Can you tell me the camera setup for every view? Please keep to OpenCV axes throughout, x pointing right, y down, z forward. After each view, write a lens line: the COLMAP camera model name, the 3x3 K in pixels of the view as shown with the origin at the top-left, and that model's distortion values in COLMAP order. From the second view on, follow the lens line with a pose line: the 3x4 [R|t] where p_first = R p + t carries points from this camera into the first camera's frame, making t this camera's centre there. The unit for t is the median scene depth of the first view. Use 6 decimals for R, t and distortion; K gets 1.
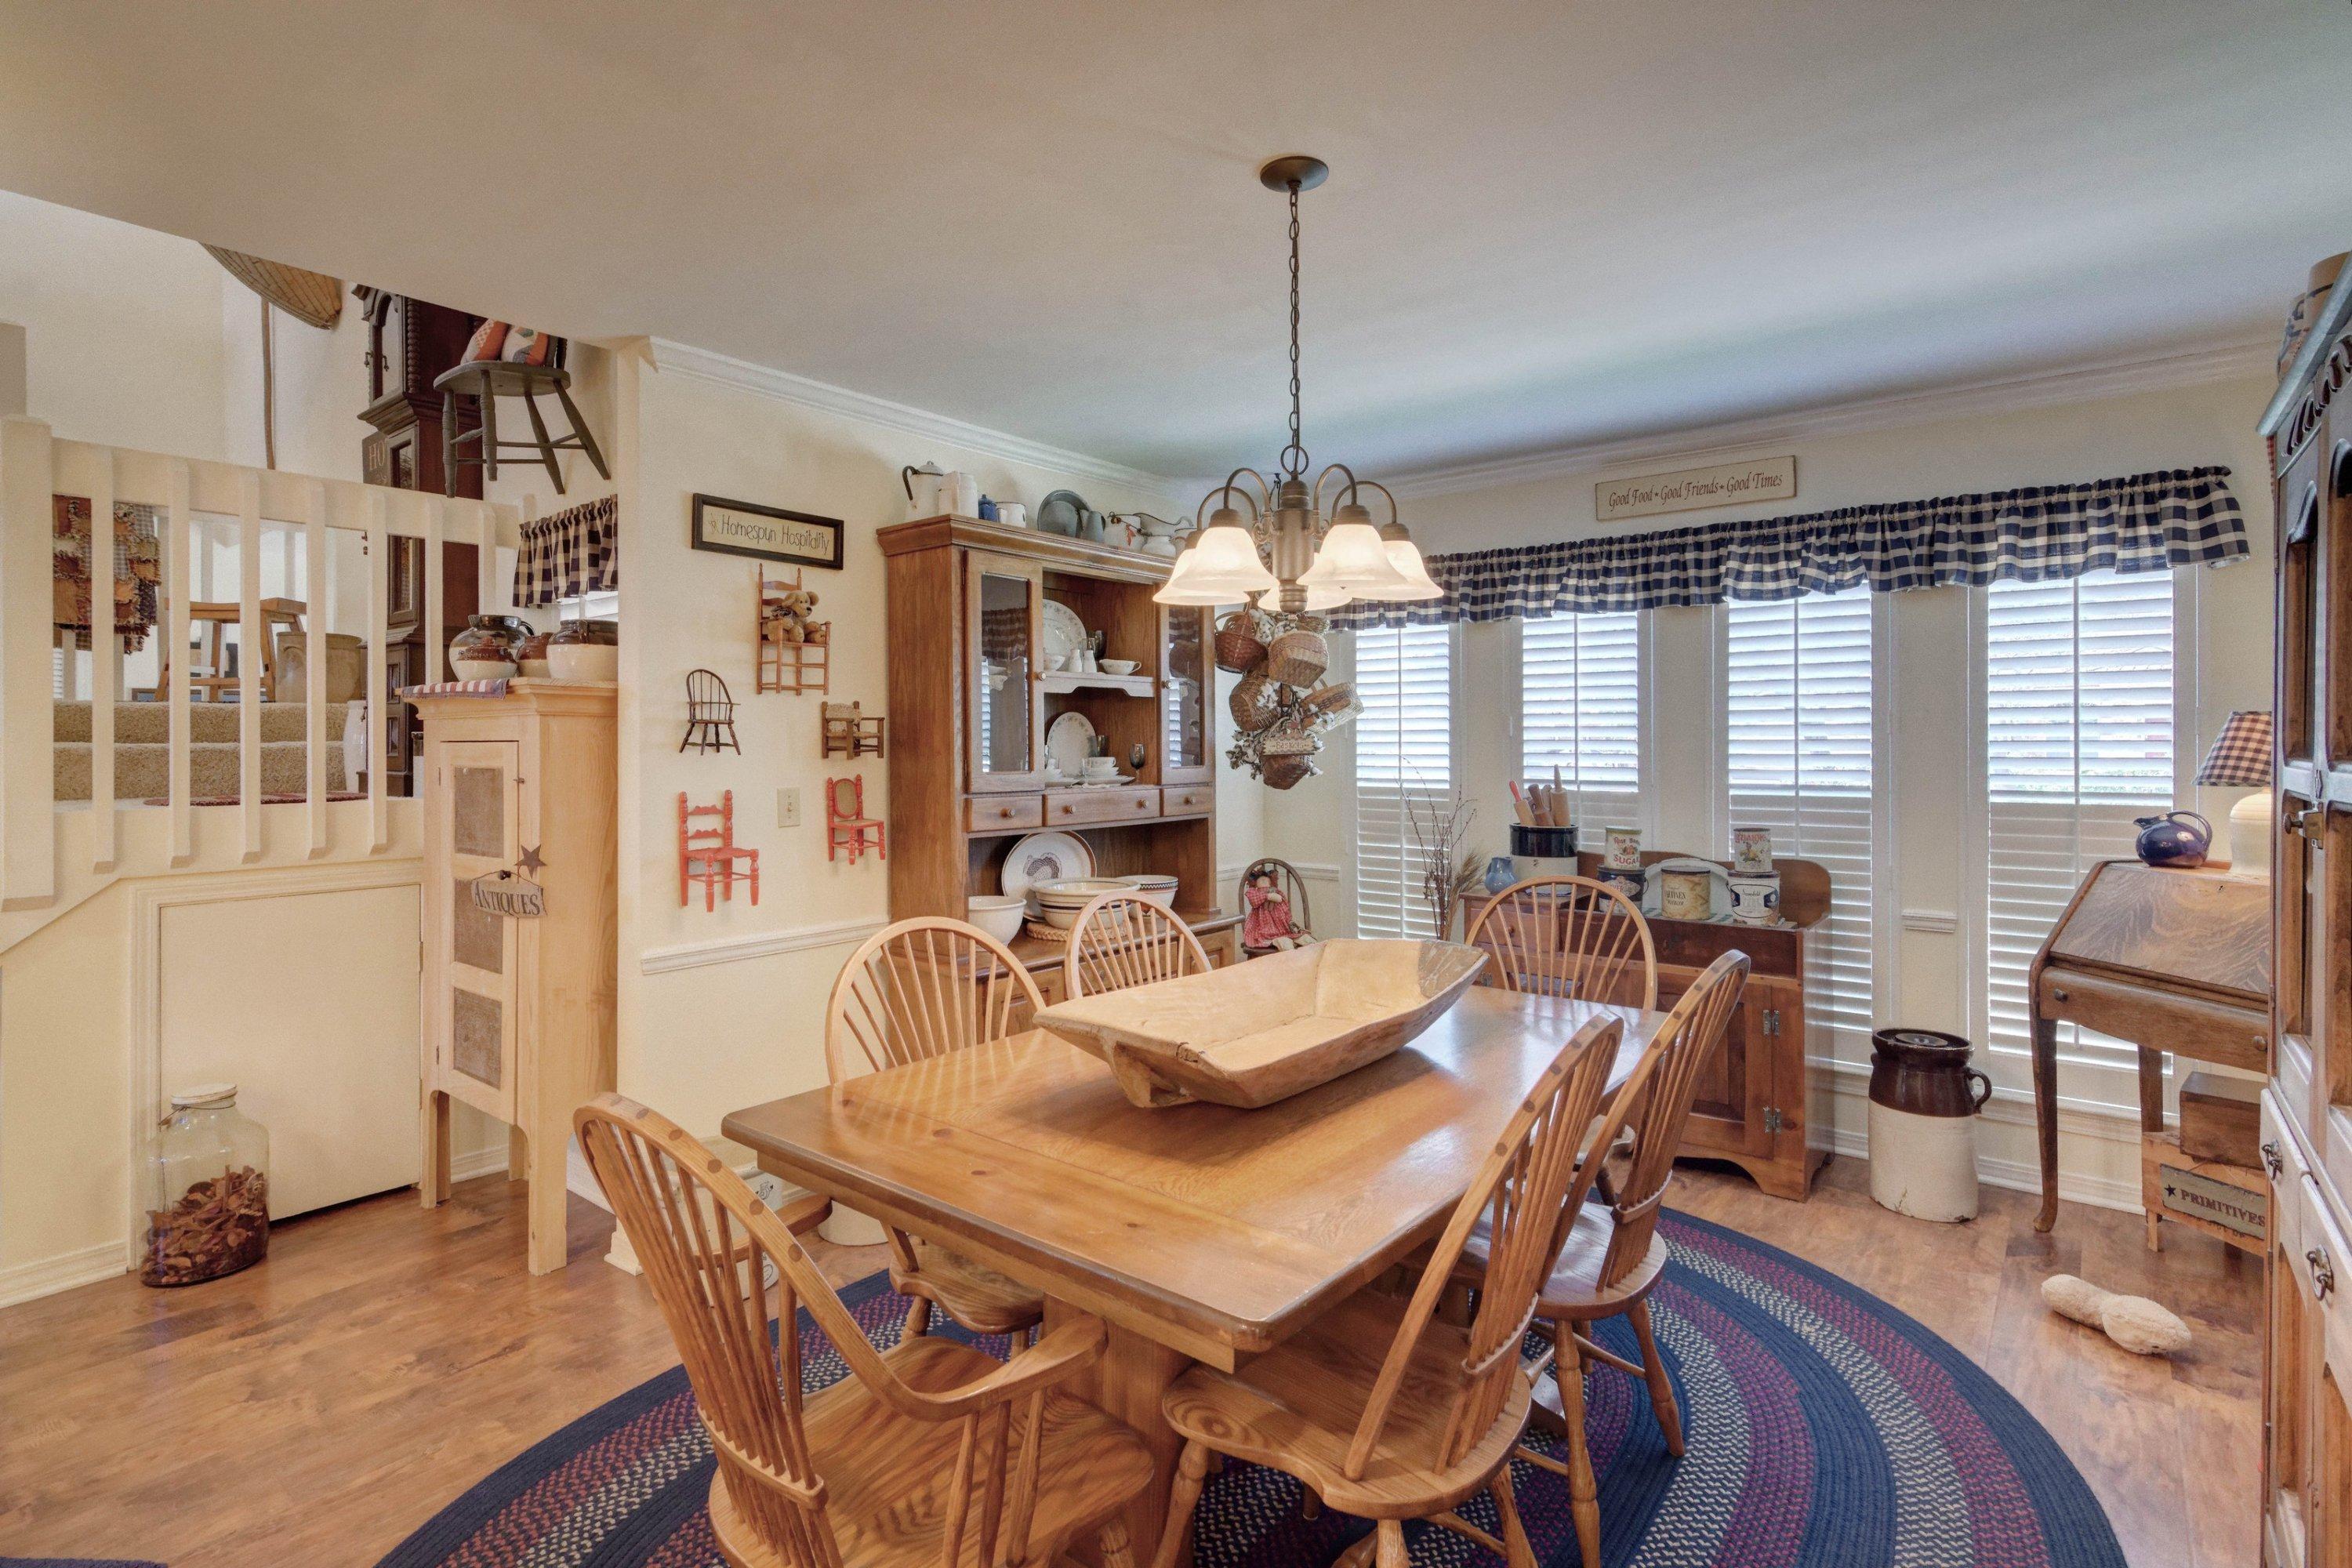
lens RADIAL K [[1143.9, 0, 1176.0], [0, 1143.9, 784.0], [0, 0, 1]] dist [0.002870, -0.000040]
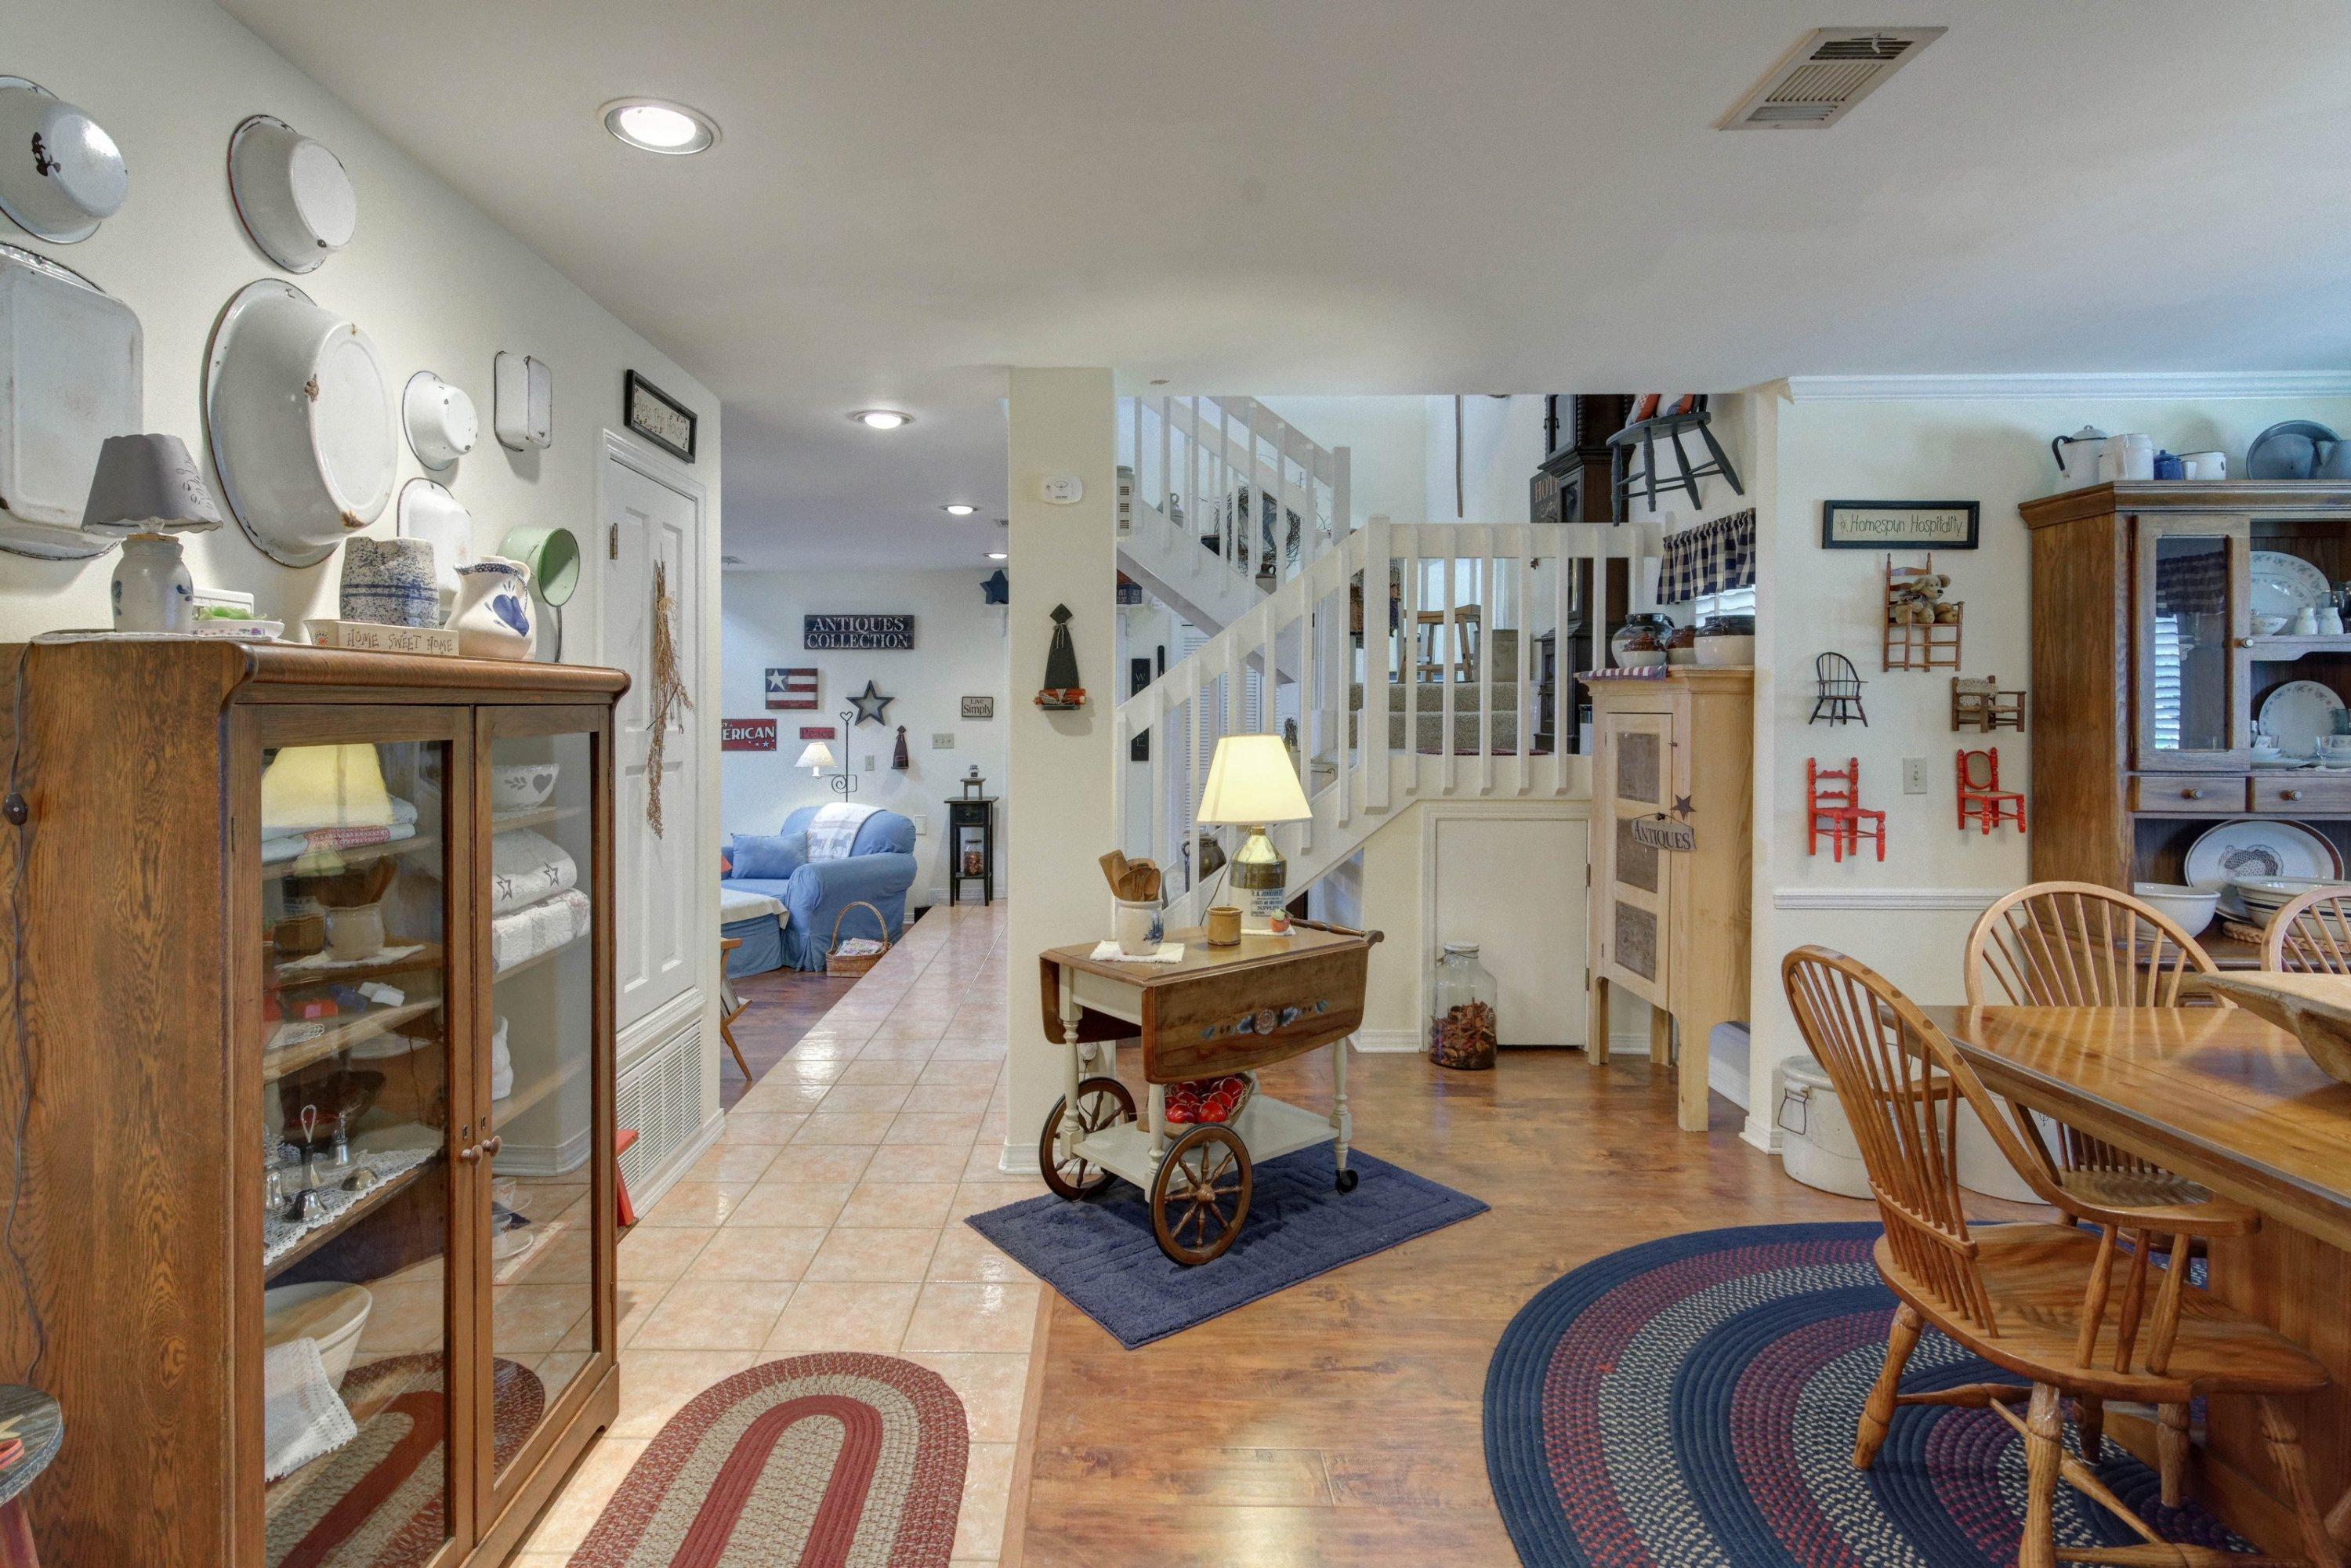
lens RADIAL K [[1153.2, 0, 1104.9], [0, 1153.2, 706.4], [0, 0, 1]] dist [0.002103, 0.000446]
pose [[0.607158, 0.001811, -0.794579, 0.062807], [-0.030858, 0.999297, -0.021302, 0.001745], [0.793982, 0.037452, 0.606787, -0.269454]]
